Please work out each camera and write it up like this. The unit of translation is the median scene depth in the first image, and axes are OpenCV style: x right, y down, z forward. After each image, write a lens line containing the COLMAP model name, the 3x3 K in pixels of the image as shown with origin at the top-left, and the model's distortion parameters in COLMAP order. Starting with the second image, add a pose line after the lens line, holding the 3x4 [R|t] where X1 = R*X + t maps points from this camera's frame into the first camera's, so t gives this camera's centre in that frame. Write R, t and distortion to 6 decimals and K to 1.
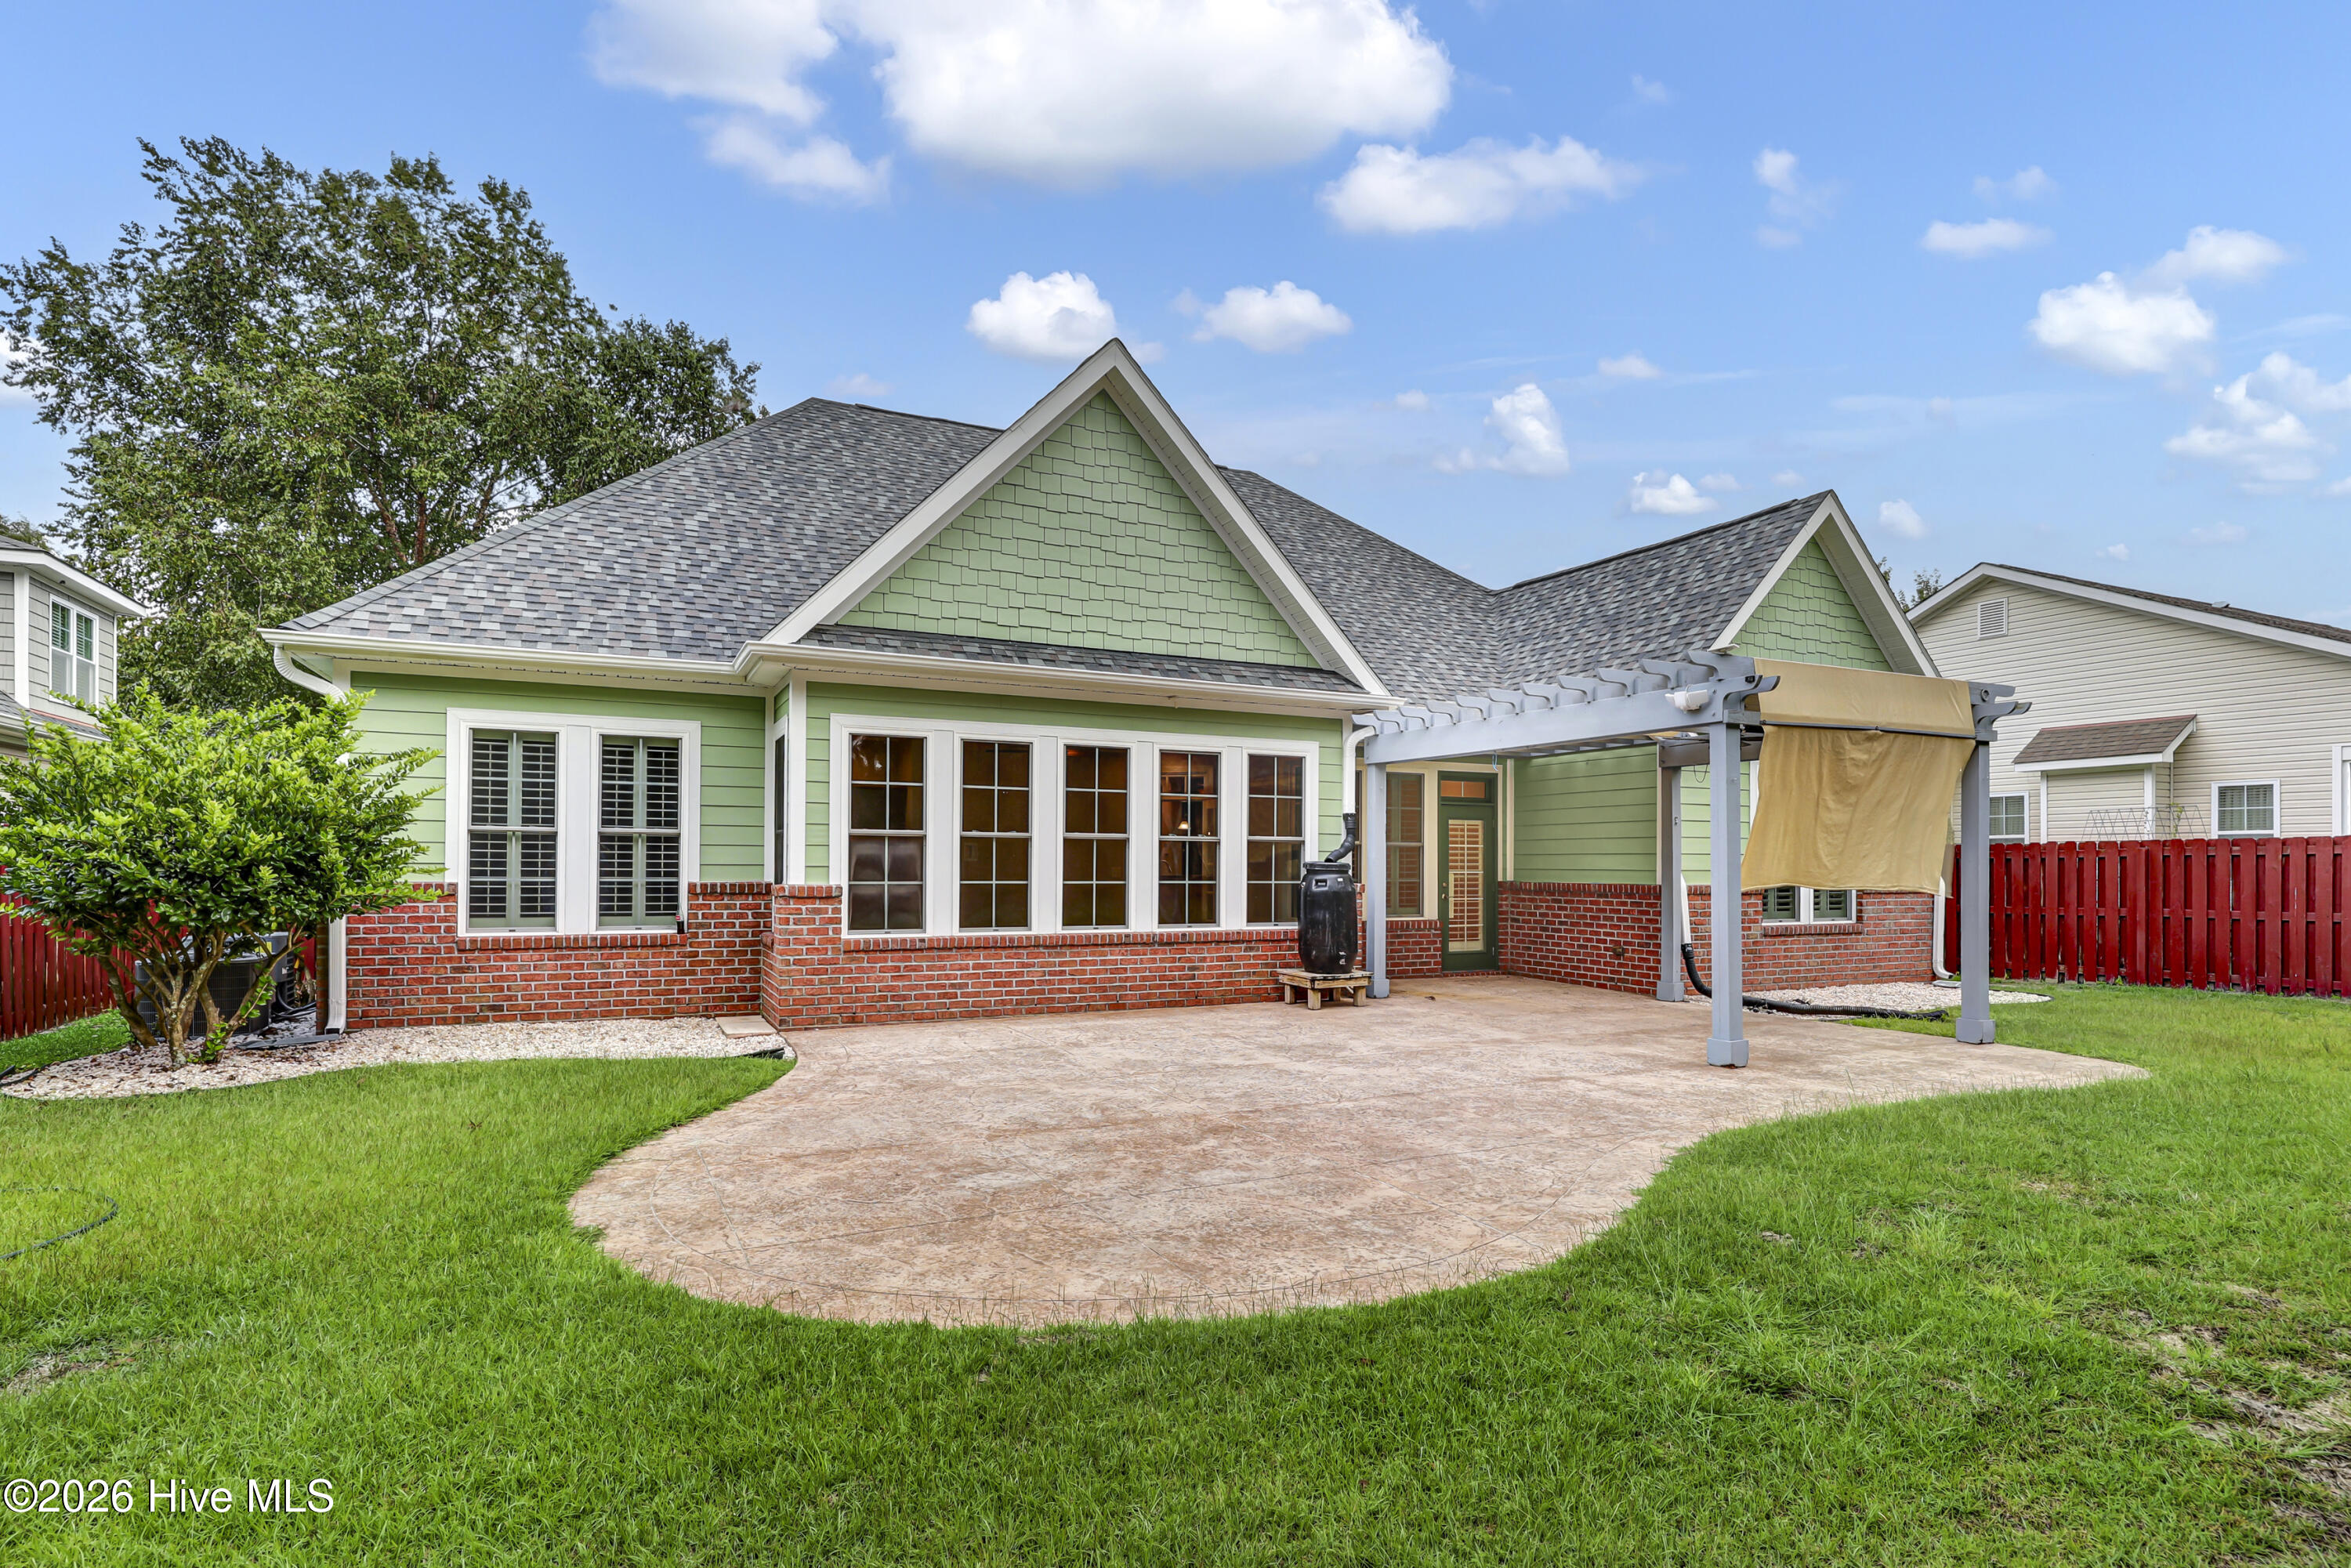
lens RADIAL K [[1166.7, 0, 1170.9], [0, 1166.7, 854.0], [0, 0, 1]] dist [0.004475, 0.000644]
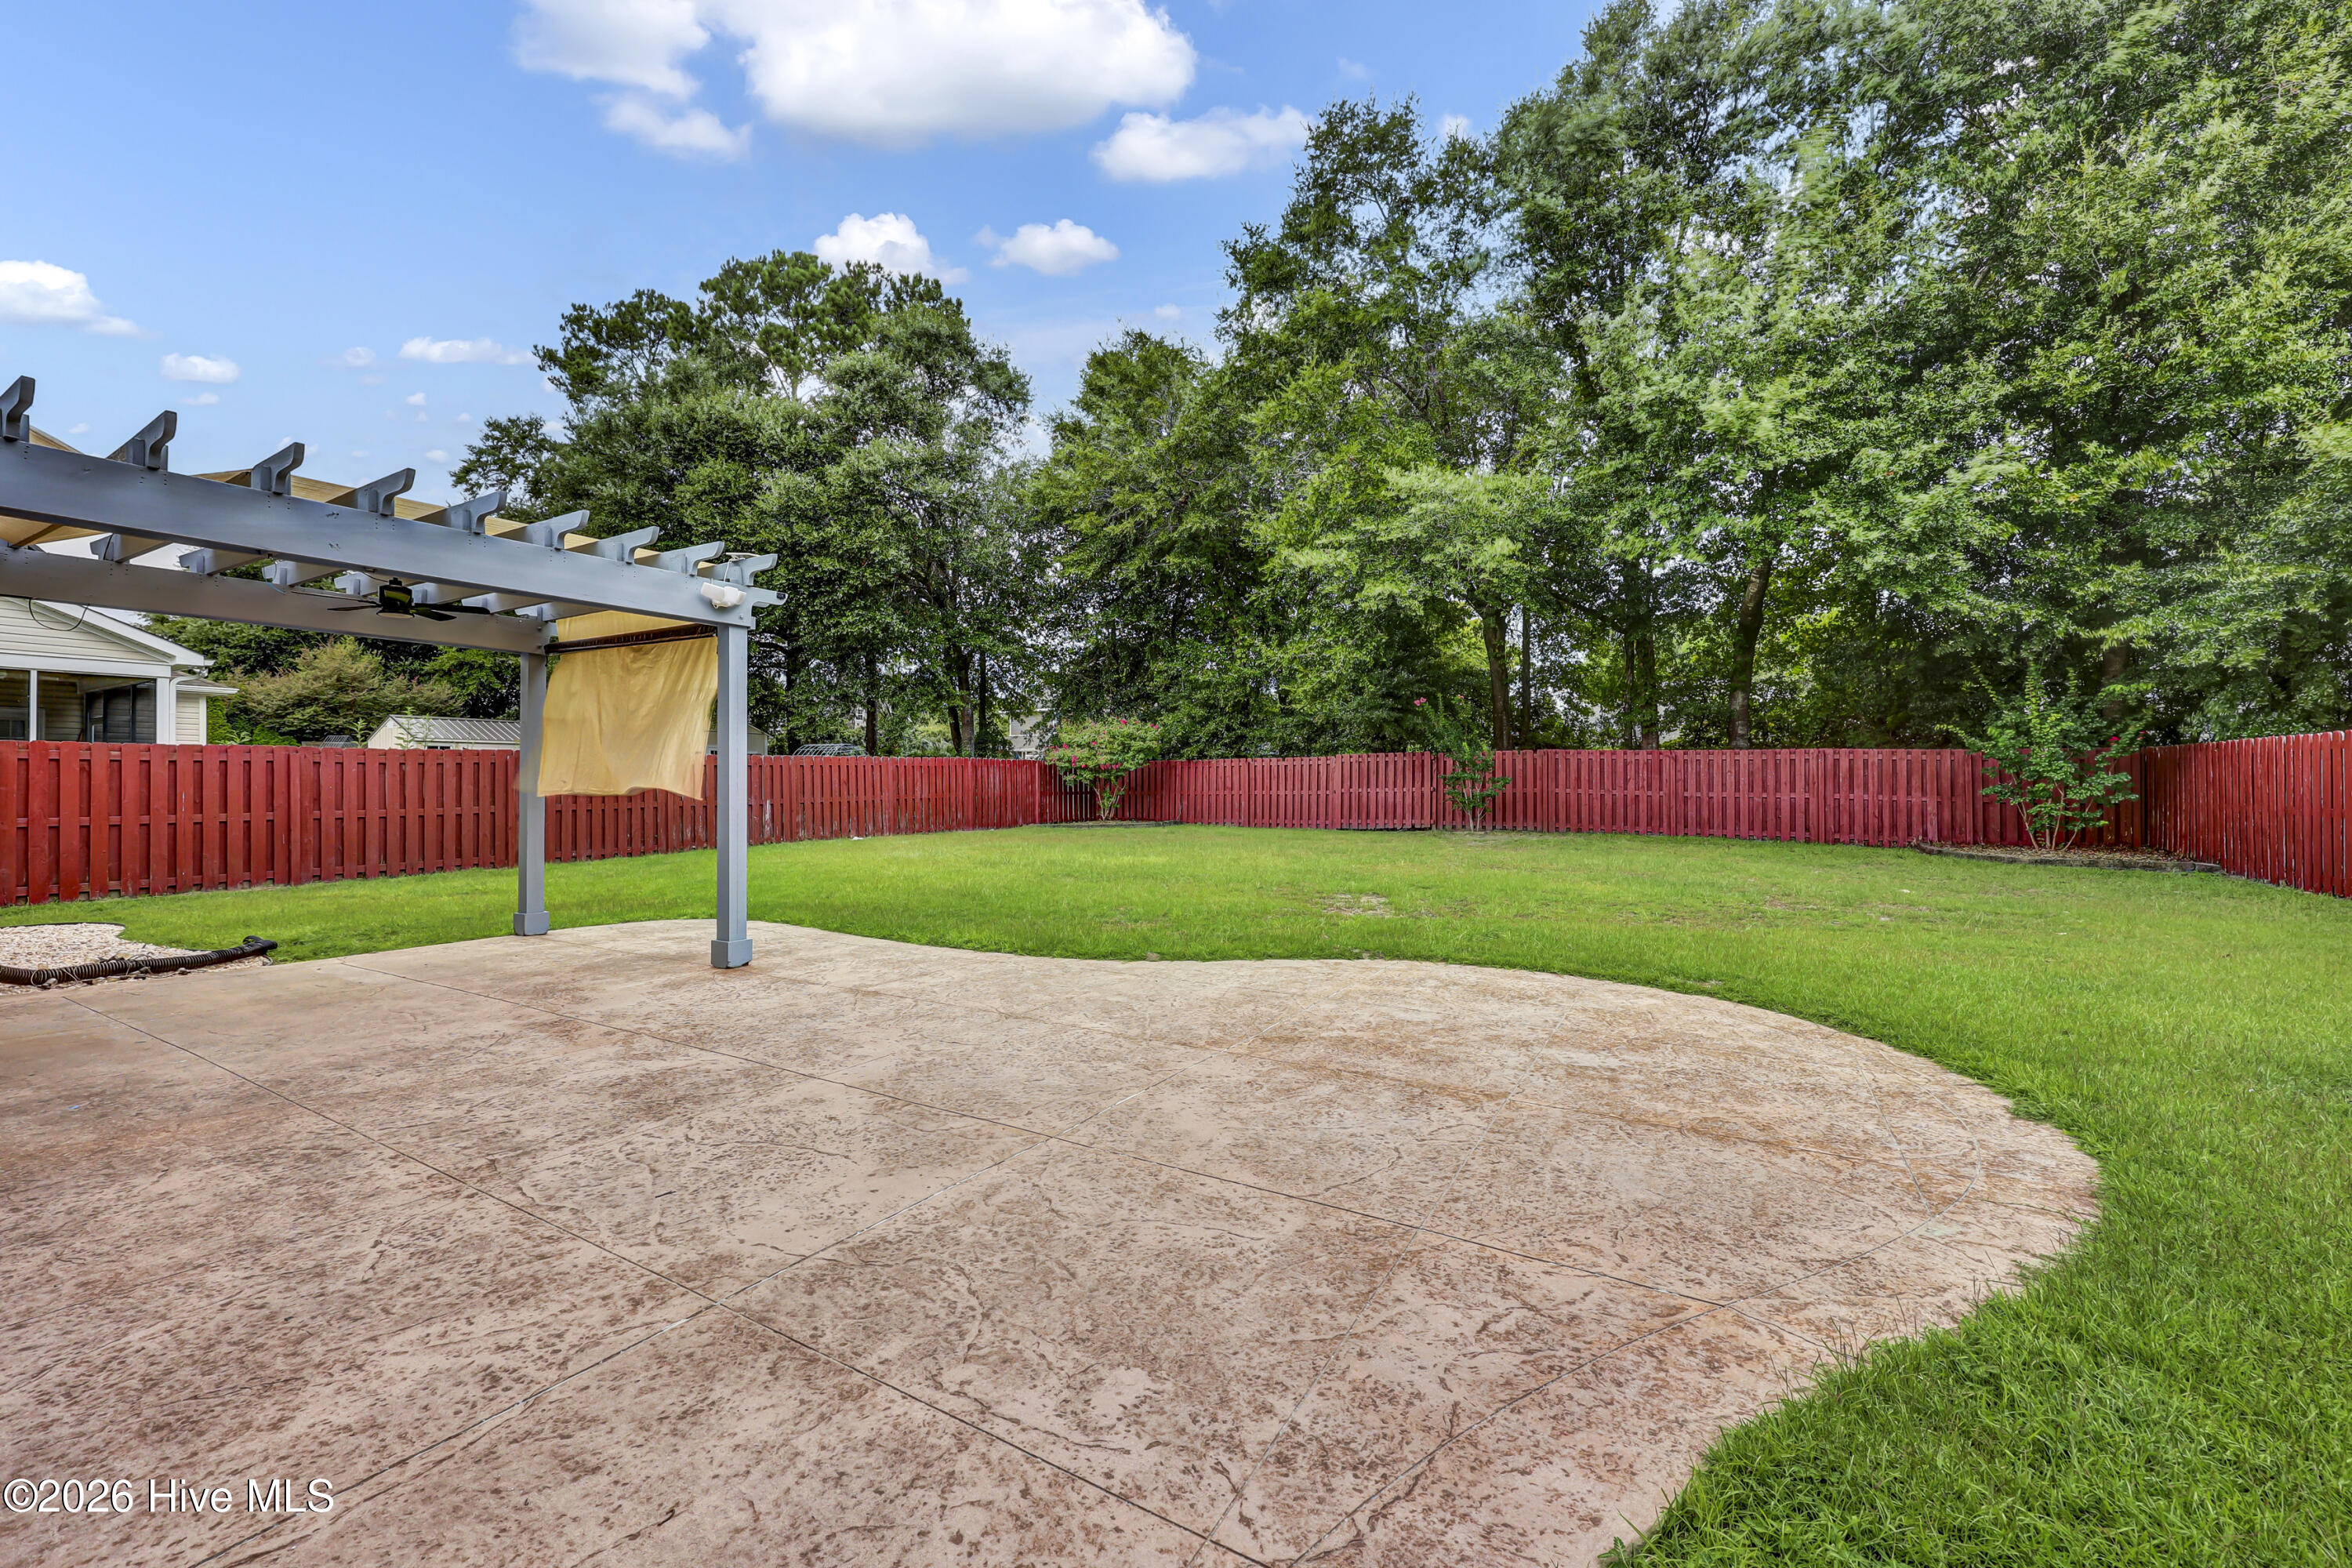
lens RADIAL K [[965.6, 0, 1179.3], [0, 965.6, 785.0], [0, 0, 1]] dist [0.001317, 0.000325]
pose [[-0.551955, -0.005607, 0.833855, -0.610904], [-0.009854, 0.999951, 0.000201, 0.030001], [-0.833816, -0.008105, -0.551984, 1.613581]]
